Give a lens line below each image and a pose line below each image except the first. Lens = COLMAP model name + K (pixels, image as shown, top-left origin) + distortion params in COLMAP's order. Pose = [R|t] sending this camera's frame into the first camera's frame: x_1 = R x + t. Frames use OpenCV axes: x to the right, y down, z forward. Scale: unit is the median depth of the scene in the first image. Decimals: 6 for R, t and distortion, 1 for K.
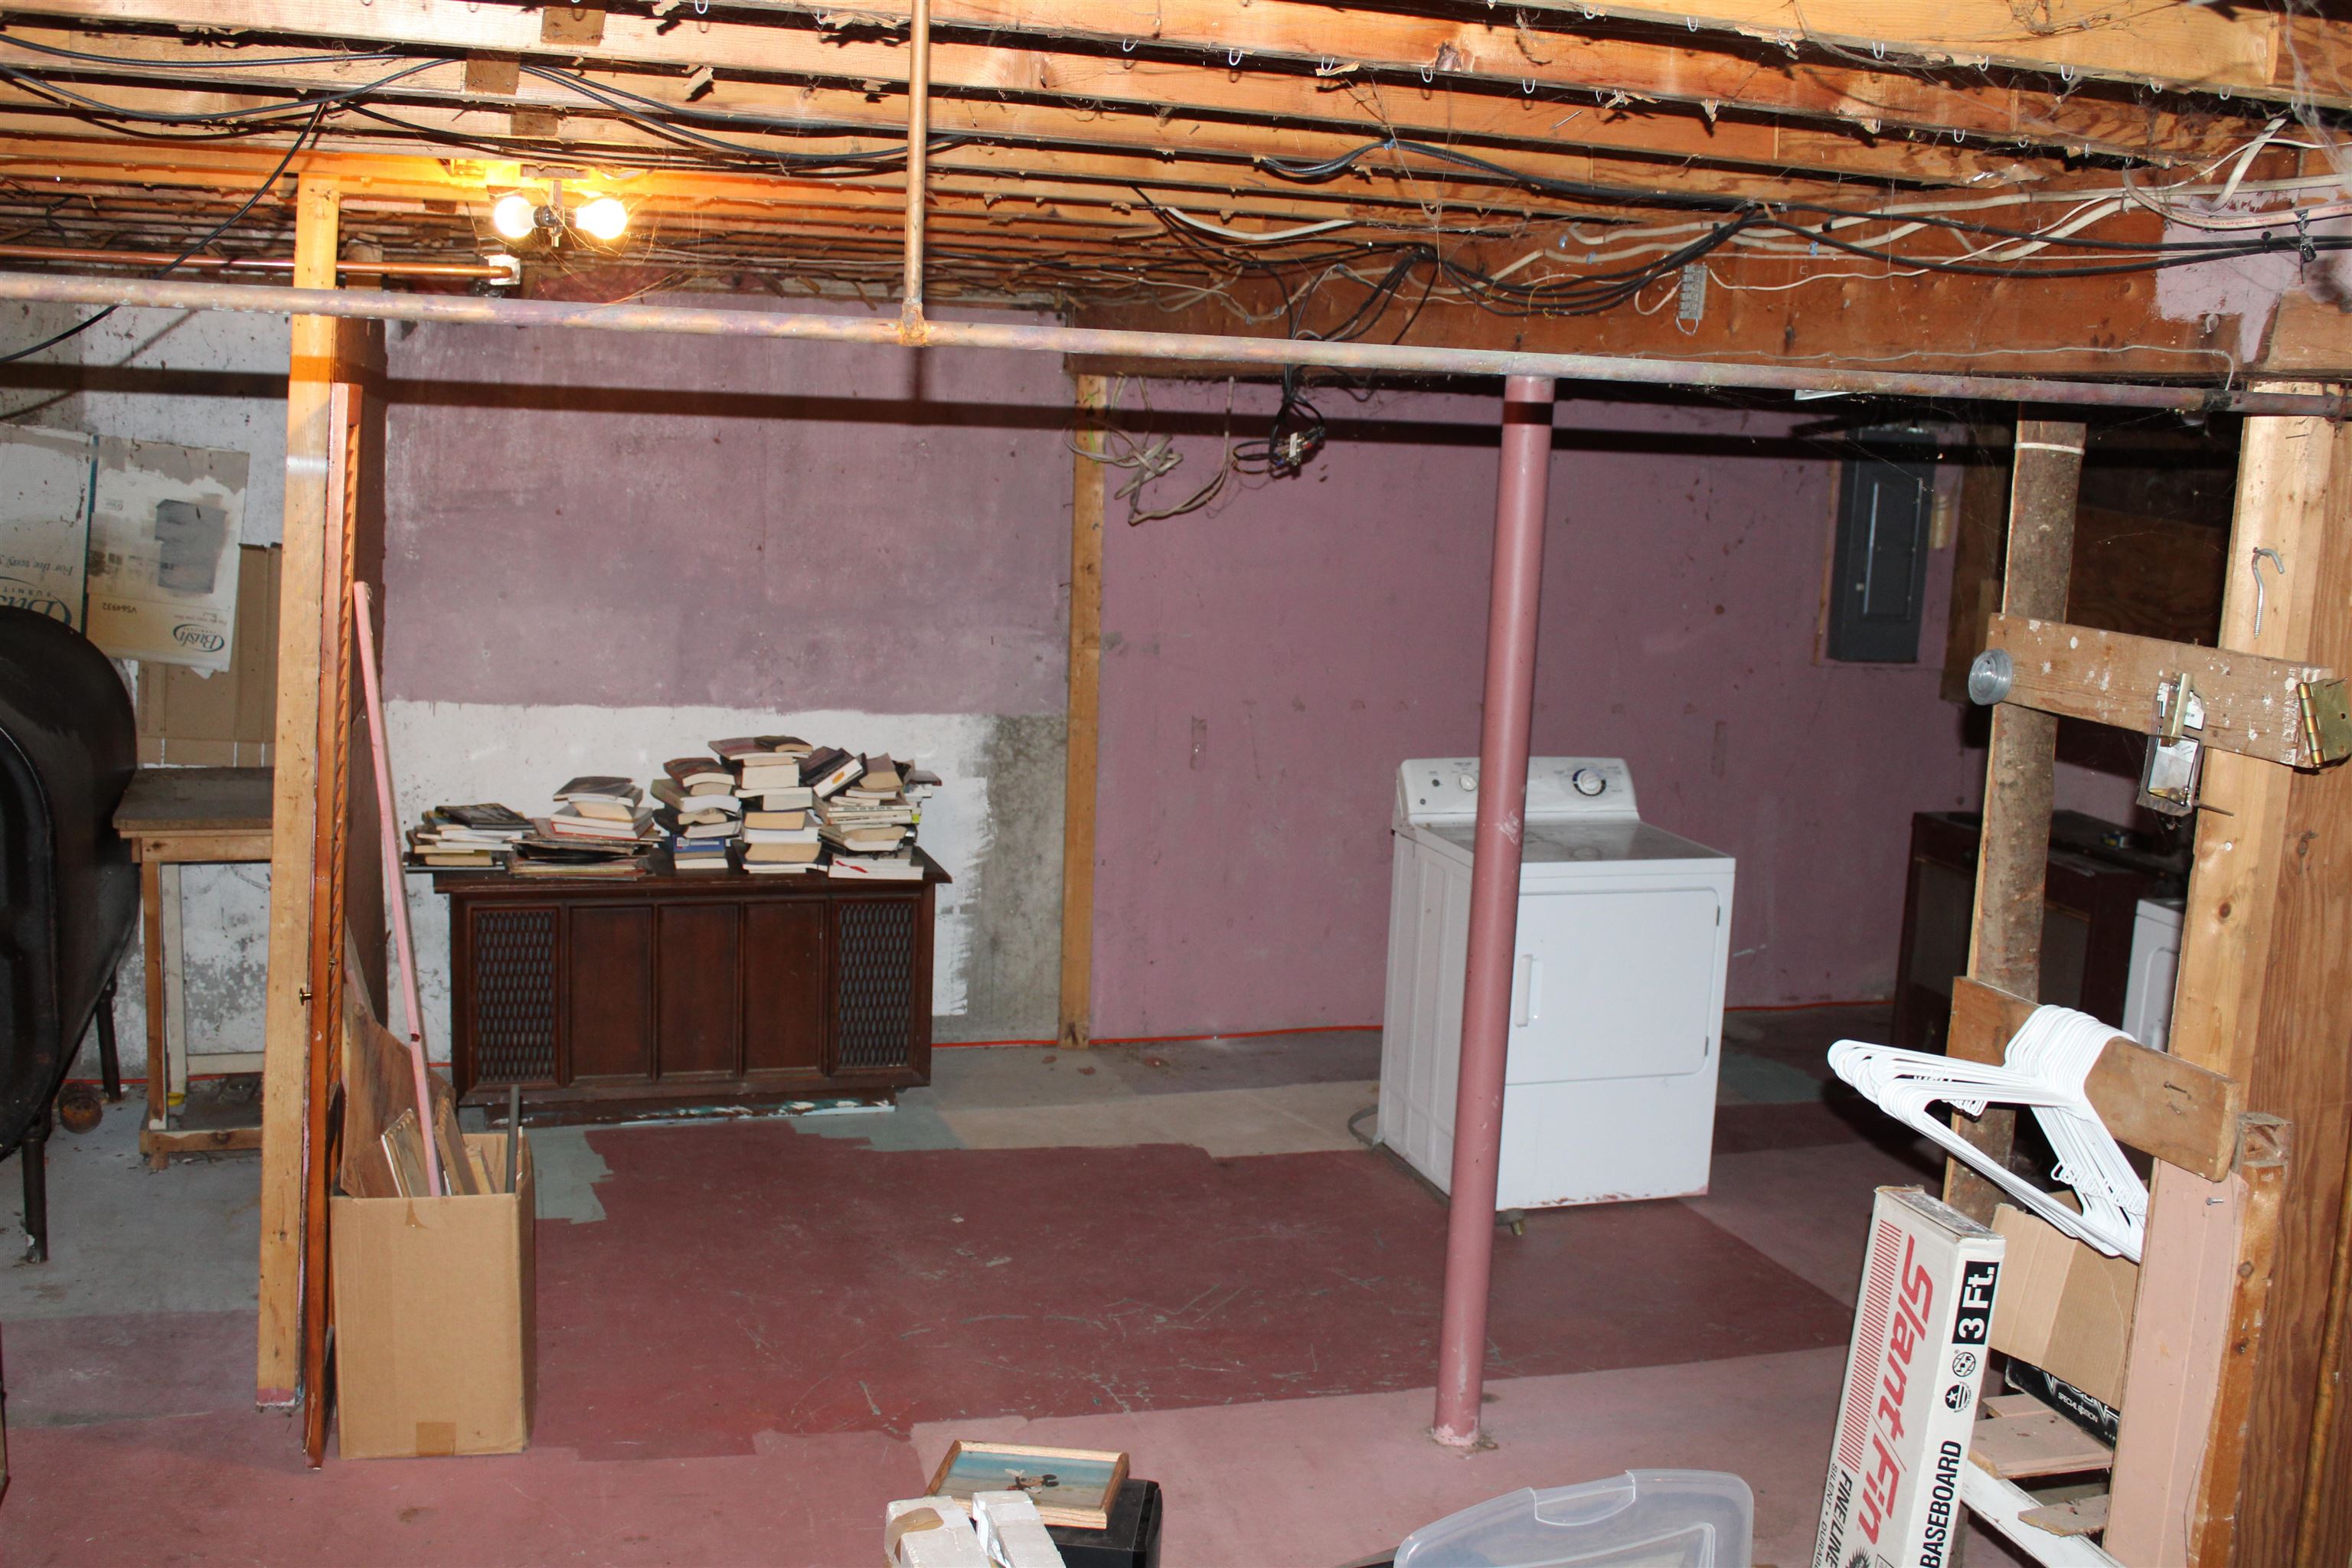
lens RADIAL K [[2318.2, 0, 1166.2], [0, 2318.2, 779.0], [0, 0, 1]] dist [-0.137059, 0.145948]
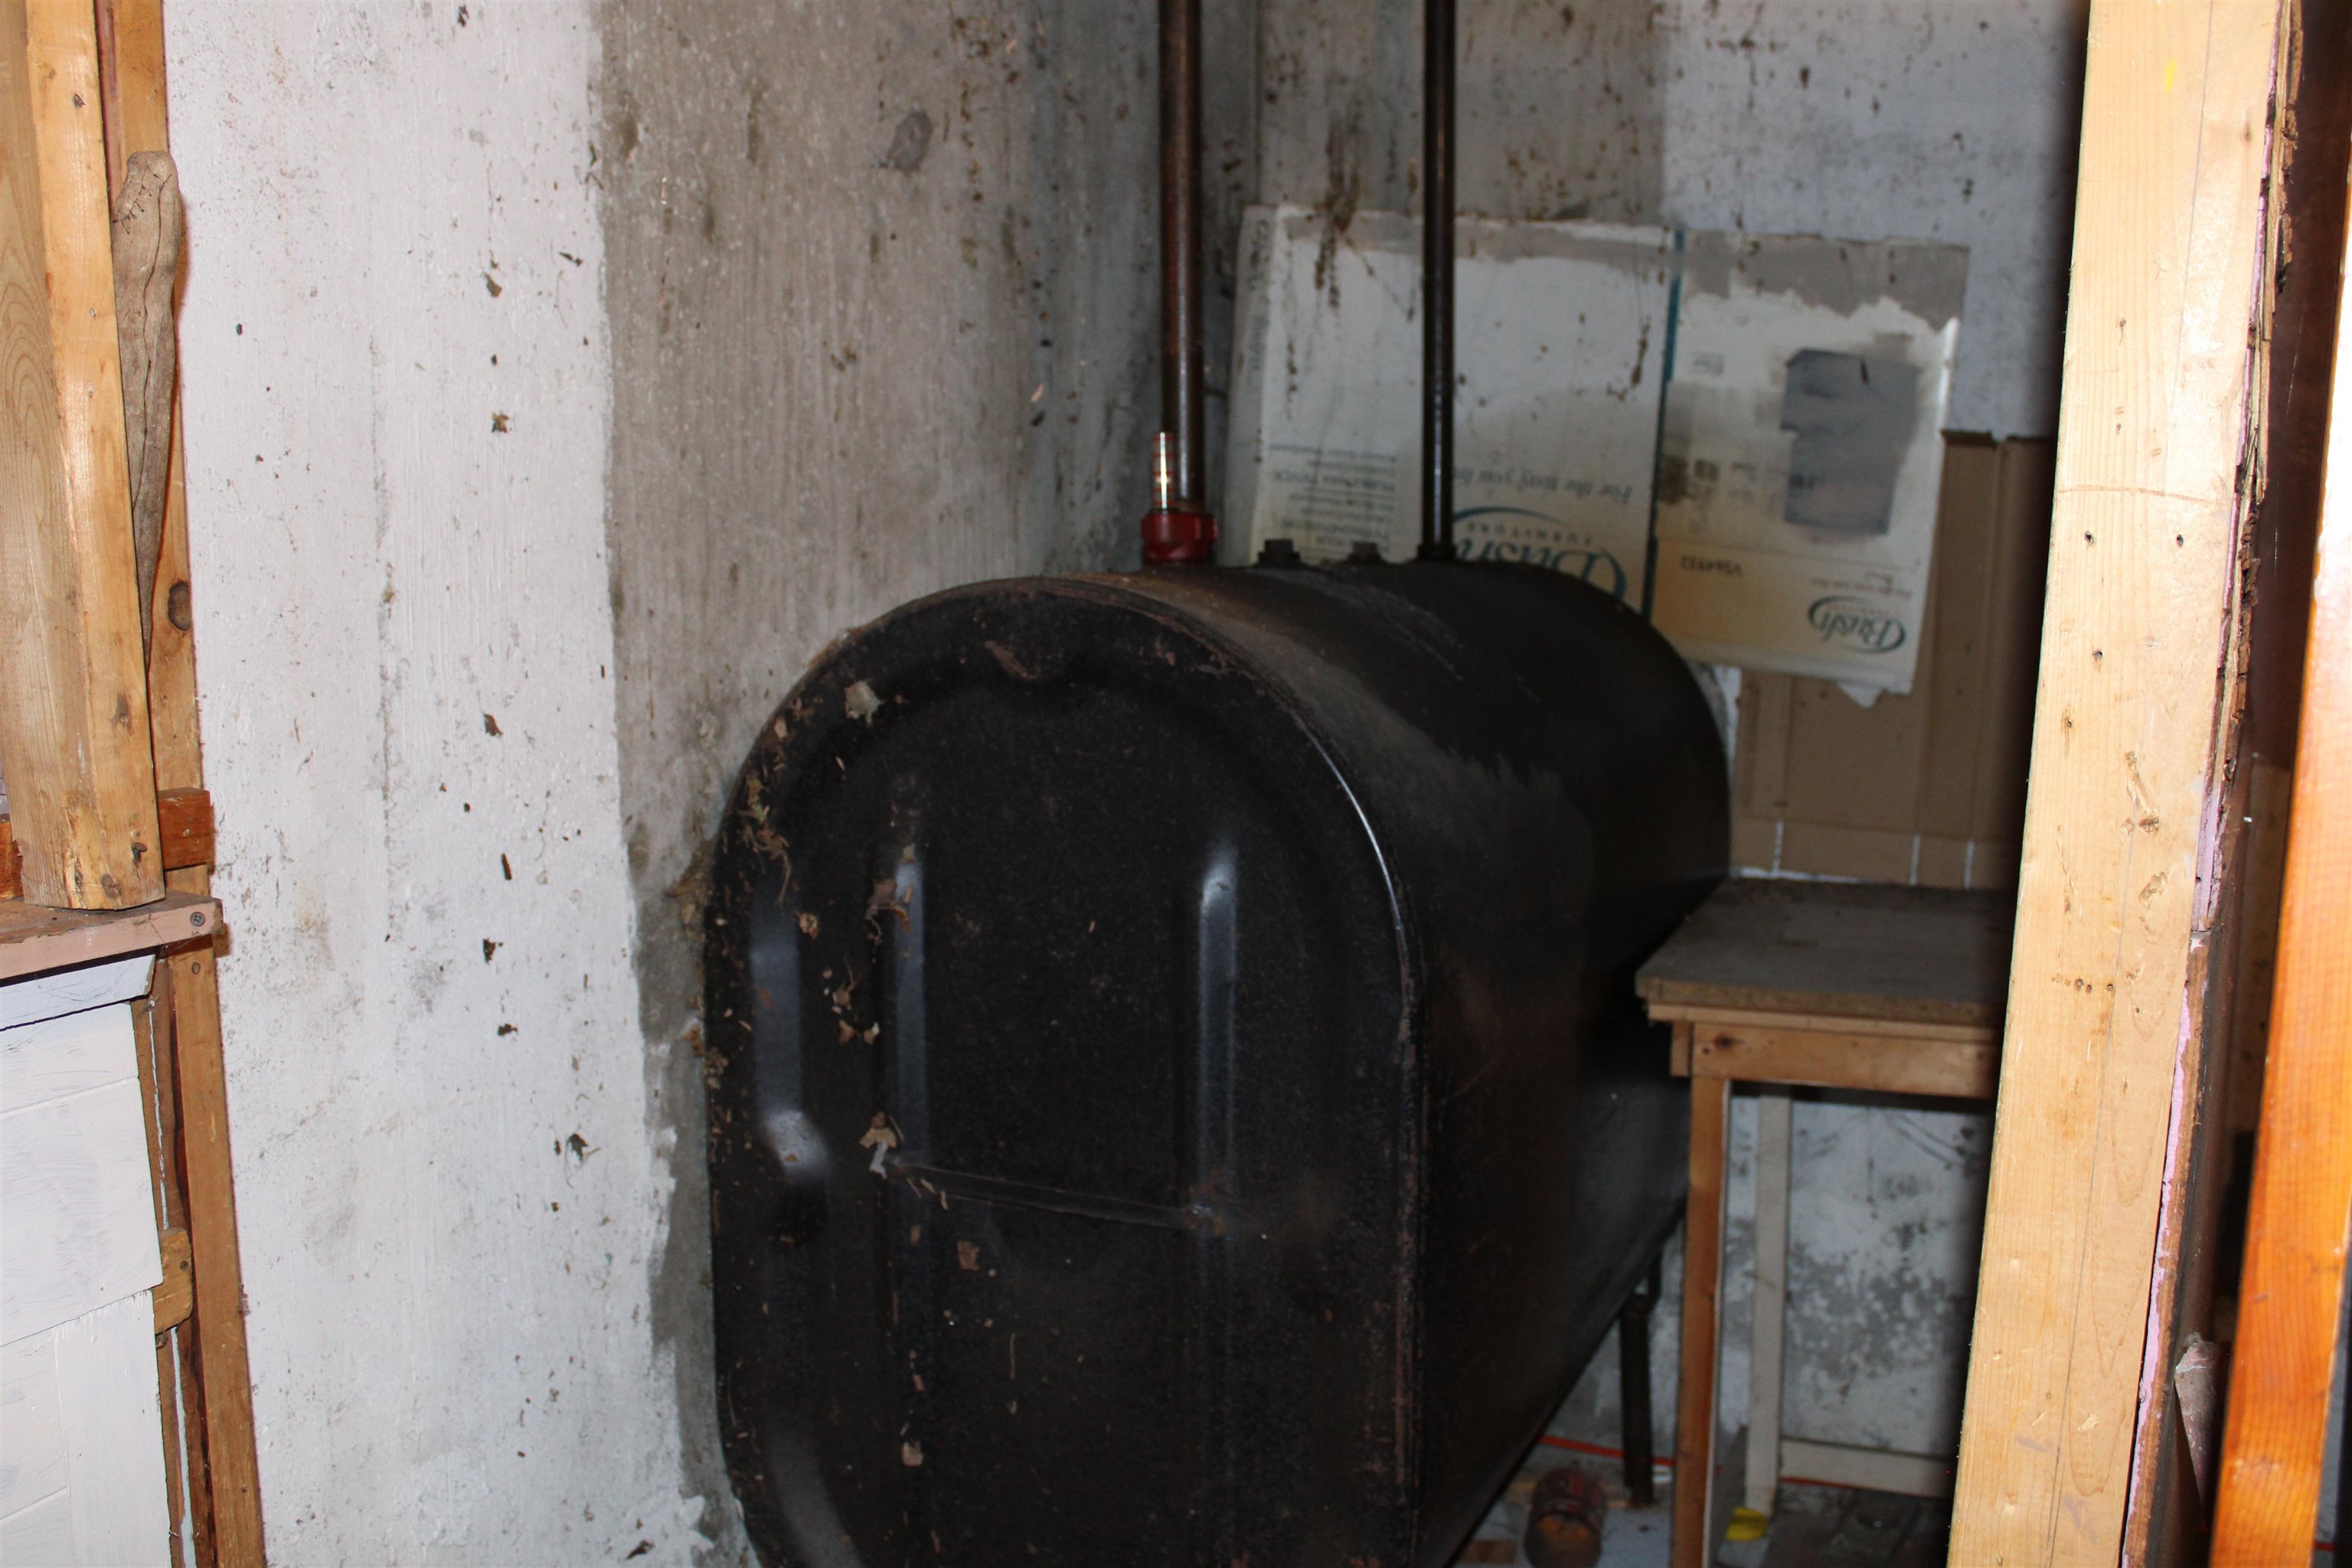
lens RADIAL K [[2318.2, 0, 1166.2], [0, 2318.2, 779.0], [0, 0, 1]] dist [-0.137059, 0.145948]
pose [[0.752768, 0.029109, -0.657642, -0.208131], [-0.070195, 0.996875, -0.036223, 0.001331], [0.654533, 0.073431, 0.752459, 0.525471]]
